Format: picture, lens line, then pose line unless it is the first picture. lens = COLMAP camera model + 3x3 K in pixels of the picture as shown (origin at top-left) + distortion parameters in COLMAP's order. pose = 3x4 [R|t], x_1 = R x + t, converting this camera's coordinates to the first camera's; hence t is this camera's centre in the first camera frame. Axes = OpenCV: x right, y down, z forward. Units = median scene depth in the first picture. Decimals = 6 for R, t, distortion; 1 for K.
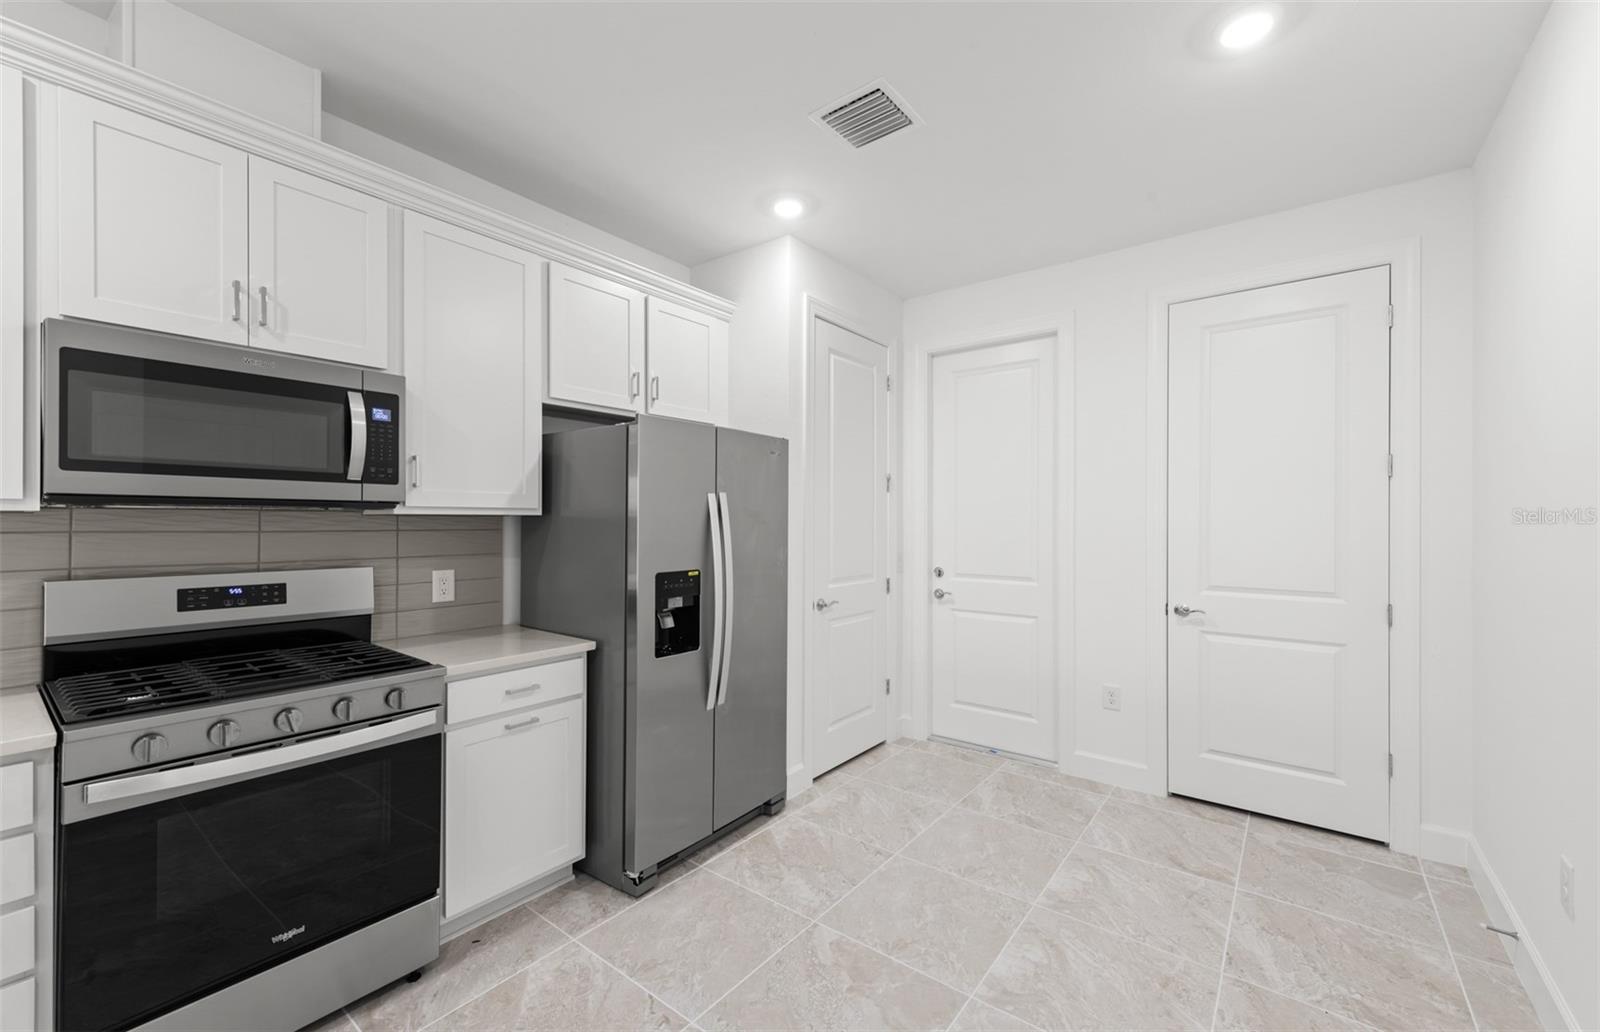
lens RADIAL K [[637.5, 0, 802.3], [0, 637.5, 518.0], [0, 0, 1]] dist [0.007354, -0.000228]
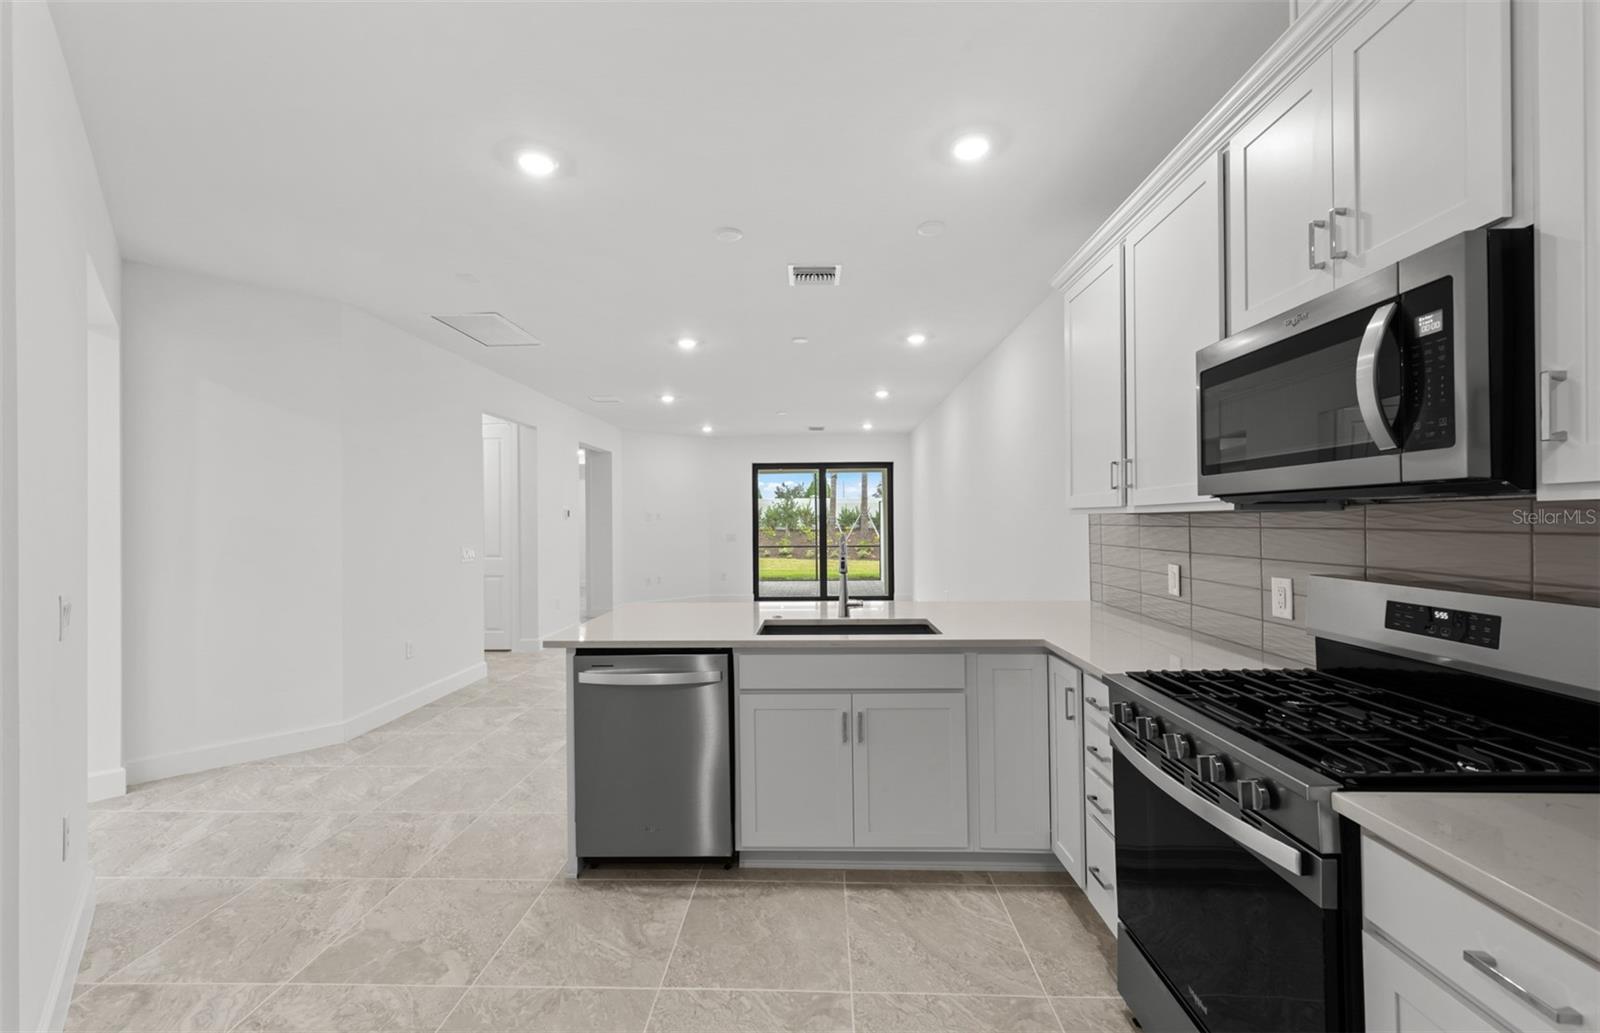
lens RADIAL K [[637.5, 0, 802.3], [0, 637.5, 518.5], [0, 0, 1]] dist [0.007354, -0.000228]
pose [[-0.808780, 0.000611, -0.588111, 0.092064], [0.007765, 0.999923, -0.009641, 0.006638], [0.588060, -0.012364, -0.808723, 0.981346]]
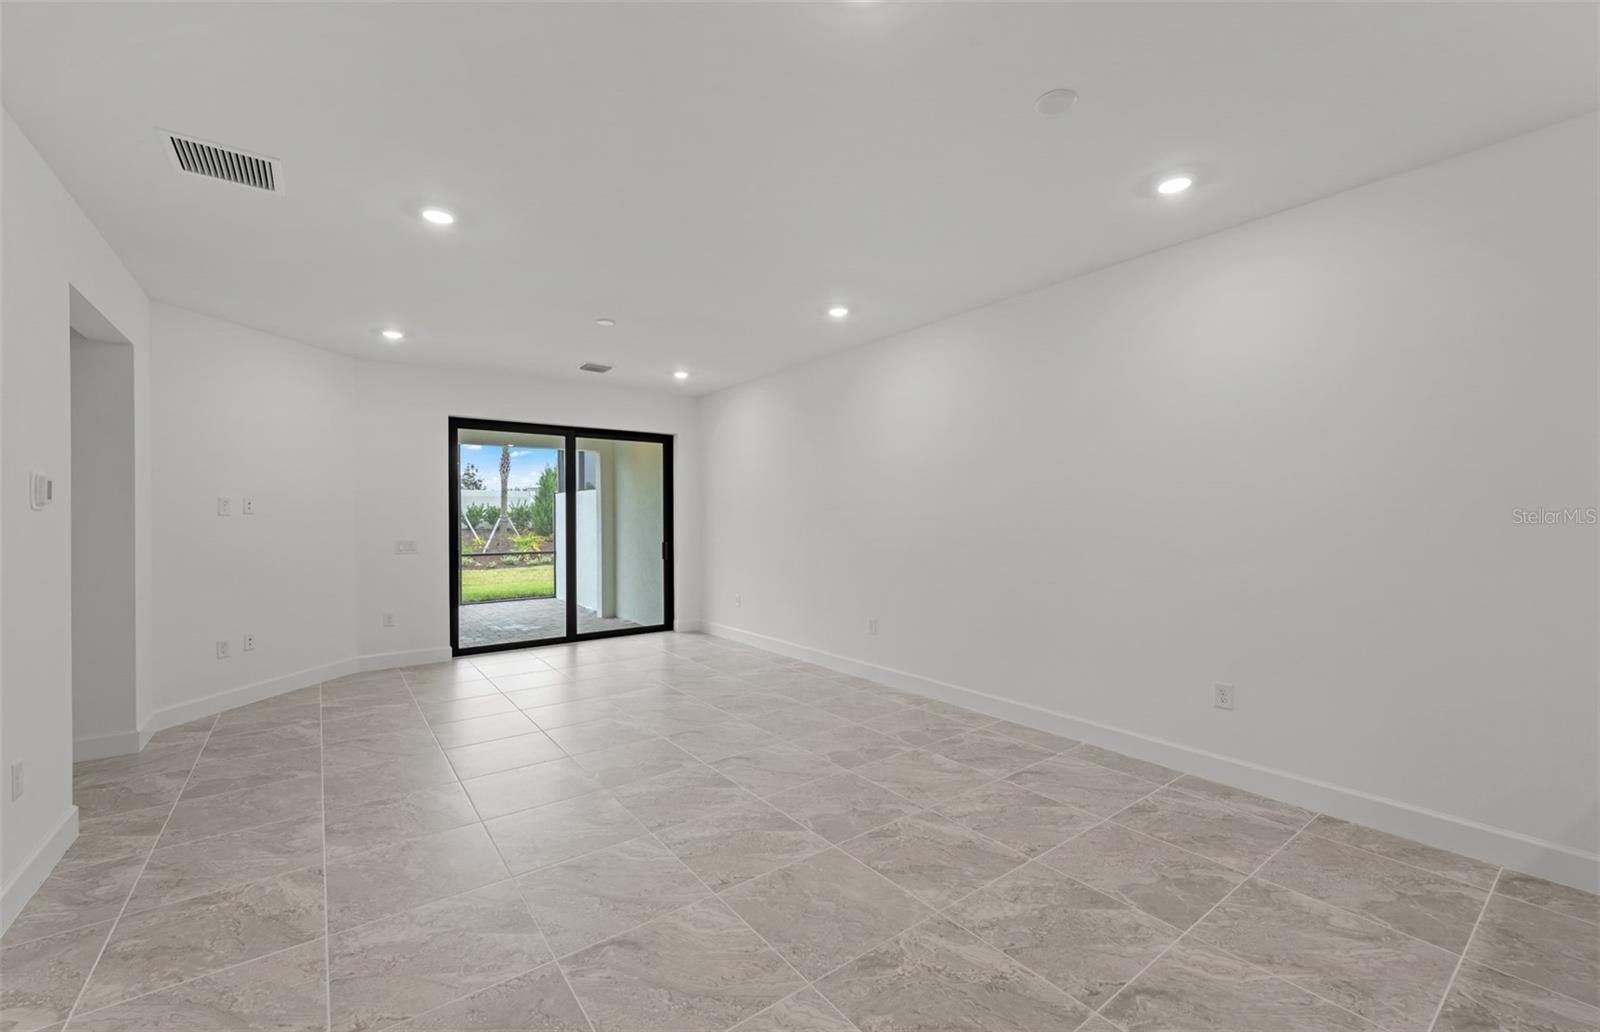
lens RADIAL K [[640.7, 0, 804.5], [0, 640.7, 515.0], [0, 0, 1]] dist [0.007139, -0.000038]
pose [[-0.262037, -0.005091, -0.965044, -0.154747], [0.006922, 0.999950, -0.007155, -0.001698], [0.965033, -0.008555, -0.261989, -0.863348]]
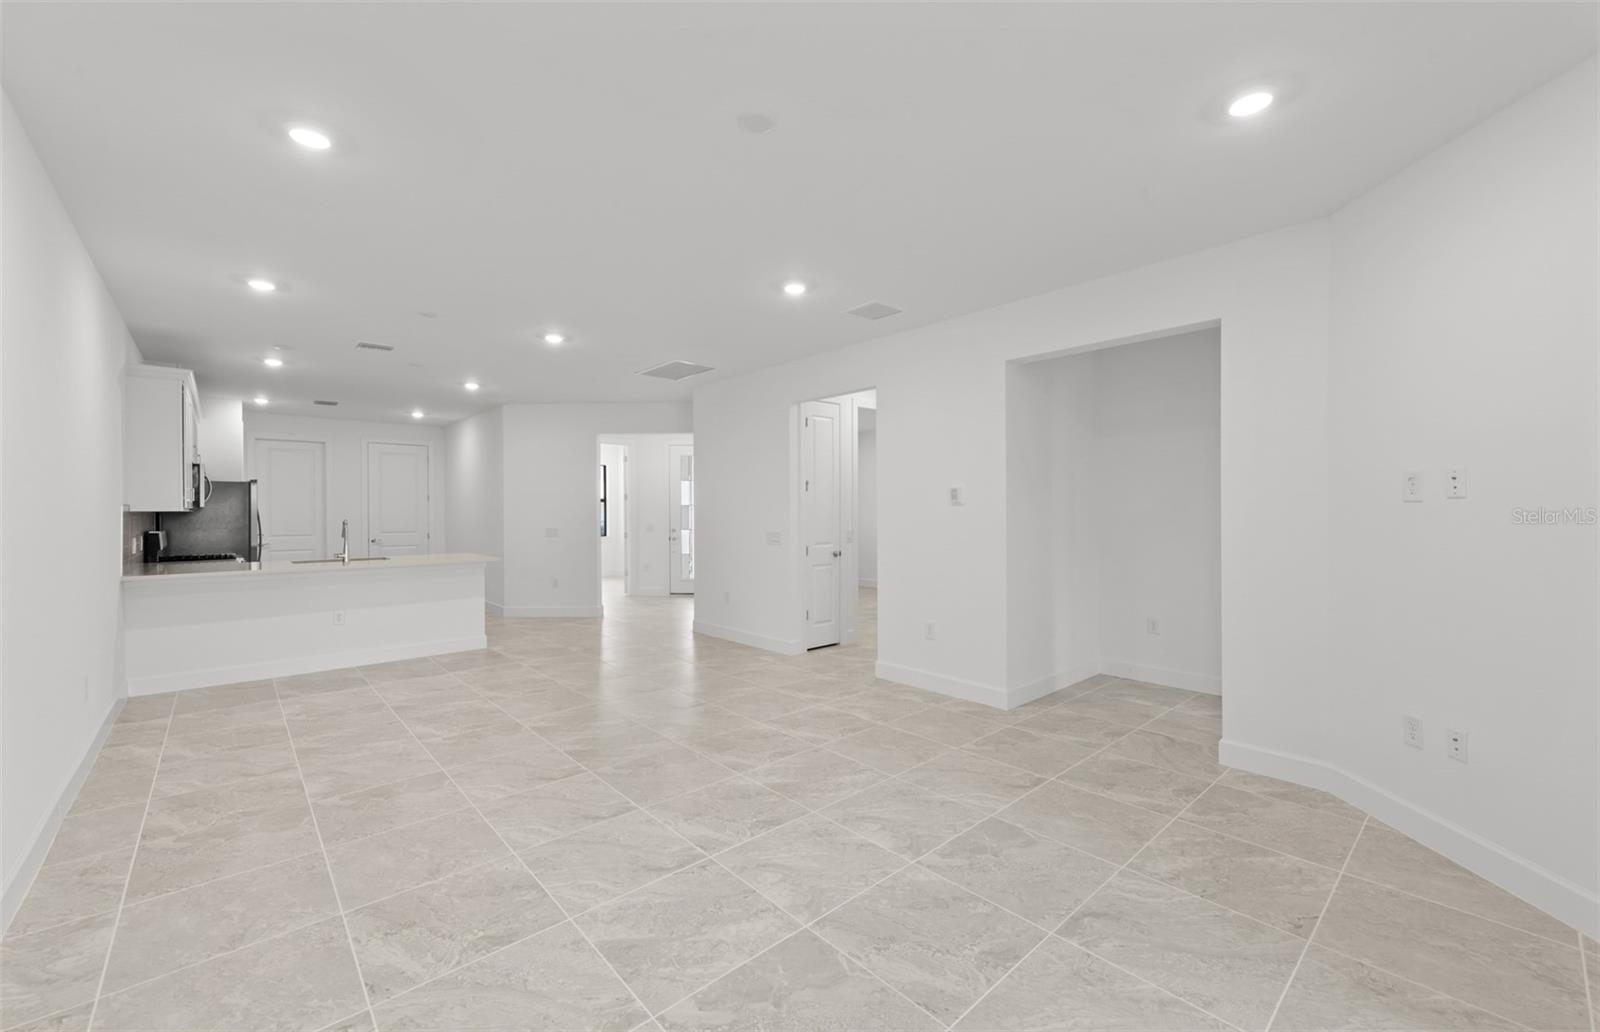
lens RADIAL K [[637.5, 0, 802.3], [0, 637.5, 518.0], [0, 0, 1]] dist [0.007354, -0.000228]
pose [[0.178123, -0.014869, 0.983896, -2.949541], [0.002855, 0.999889, 0.014594, -0.015814], [-0.984004, 0.000210, 0.178146, -2.254253]]
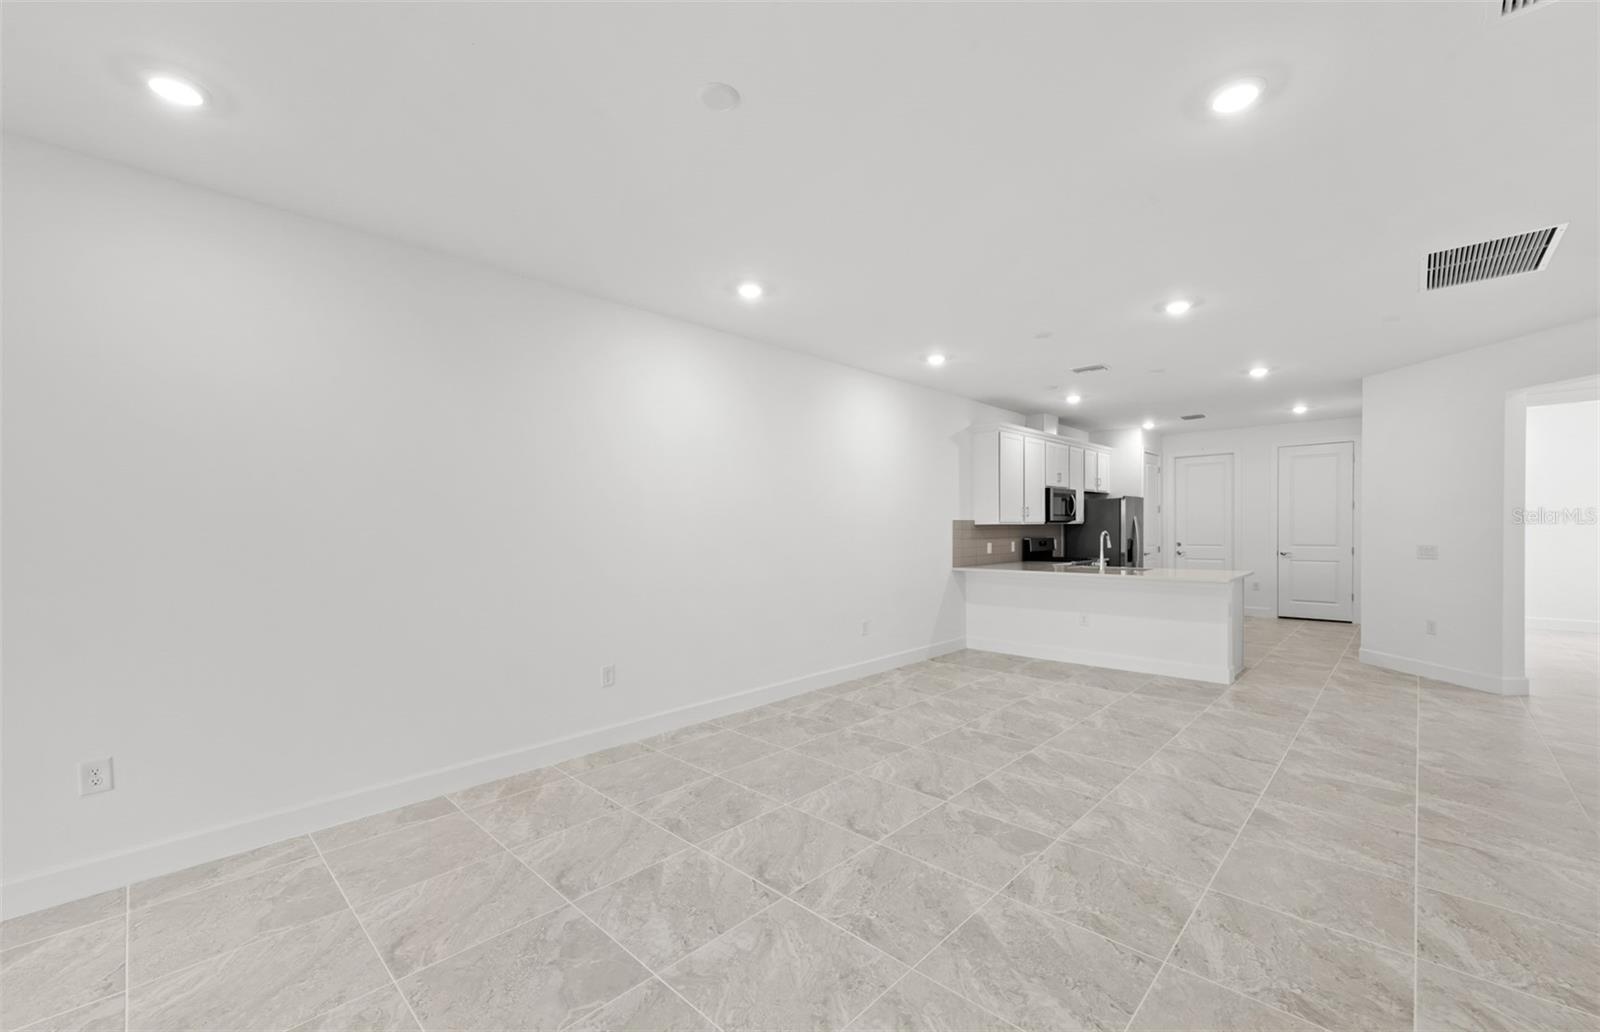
lens RADIAL K [[642.7, 0, 800.7], [0, 642.7, 524.0], [0, 0, 1]] dist [0.009704, 0.000043]
pose [[0.994026, -0.013107, -0.108357, -1.750804], [0.012913, 0.999914, -0.002491, -0.017234], [0.108381, 0.001077, 0.994109, -2.942005]]
